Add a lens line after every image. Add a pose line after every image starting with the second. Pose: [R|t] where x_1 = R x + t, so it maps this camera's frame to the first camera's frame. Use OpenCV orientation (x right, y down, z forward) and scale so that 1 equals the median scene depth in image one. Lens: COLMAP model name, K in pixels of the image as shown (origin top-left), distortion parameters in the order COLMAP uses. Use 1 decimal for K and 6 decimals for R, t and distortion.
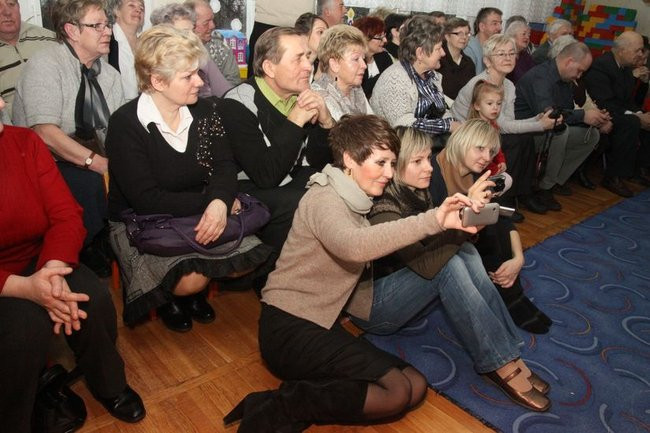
lens RADIAL K [[515.9, 0, 324.3], [0, 515.9, 244.0], [0, 0, 1]] dist [-0.071170, 0.005099]
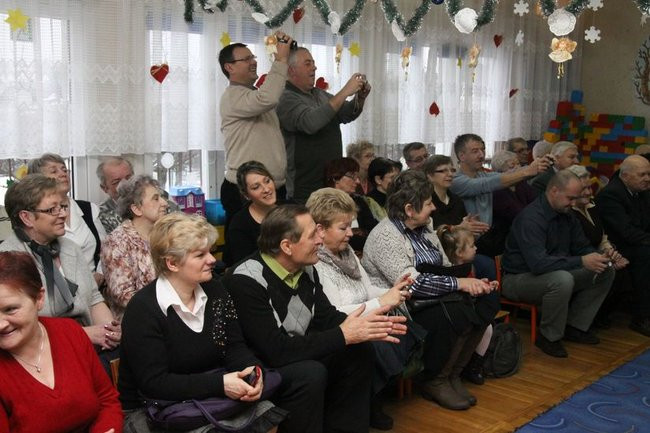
lens RADIAL K [[801.2, 0, 312.9], [0, 801.2, 217.2], [0, 0, 1]] dist [-0.028338, 0.037465]
pose [[0.993799, -0.068297, 0.087739, -0.115998], [0.090406, 0.955713, -0.280069, 0.042005], [-0.064725, 0.286265, 0.955962, -0.385402]]
